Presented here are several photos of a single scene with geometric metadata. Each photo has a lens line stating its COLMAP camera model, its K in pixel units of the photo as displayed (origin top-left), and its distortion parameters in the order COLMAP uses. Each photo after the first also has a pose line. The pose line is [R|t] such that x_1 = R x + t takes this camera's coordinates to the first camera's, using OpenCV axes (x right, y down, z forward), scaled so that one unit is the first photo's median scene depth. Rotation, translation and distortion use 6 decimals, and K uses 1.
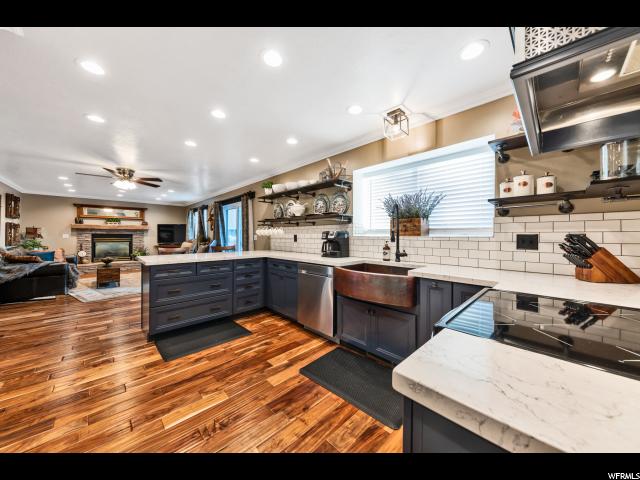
lens RADIAL K [[223.7, 0, 320.2], [0, 223.7, 237.4], [0, 0, 1]] dist [0.001867, 0.000100]
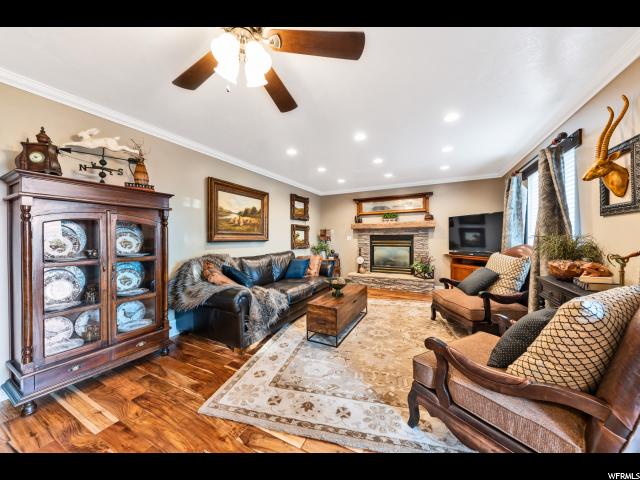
lens RADIAL K [[223.7, 0, 320.2], [0, 223.7, 237.4], [0, 0, 1]] dist [0.001867, 0.000100]
pose [[0.320198, -0.003211, -0.947345, -0.334191], [0.001291, 0.999995, -0.002953, -0.006414], [0.947350, -0.000278, 0.320200, 0.581942]]
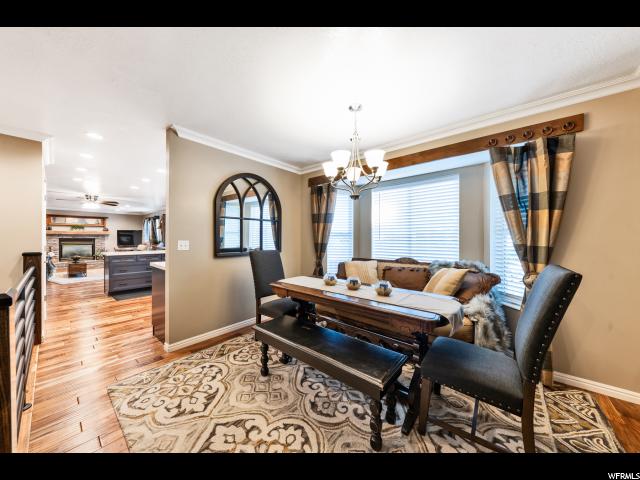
lens RADIAL K [[224.1, 0, 320.0], [0, 224.1, 240.0], [0, 0, 1]] dist [-0.000329, -0.000070]
pose [[0.995042, -0.002455, 0.099428, 0.287181], [0.002658, 0.999995, -0.001903, -0.000393], [-0.099423, 0.002158, 0.995043, -0.369082]]
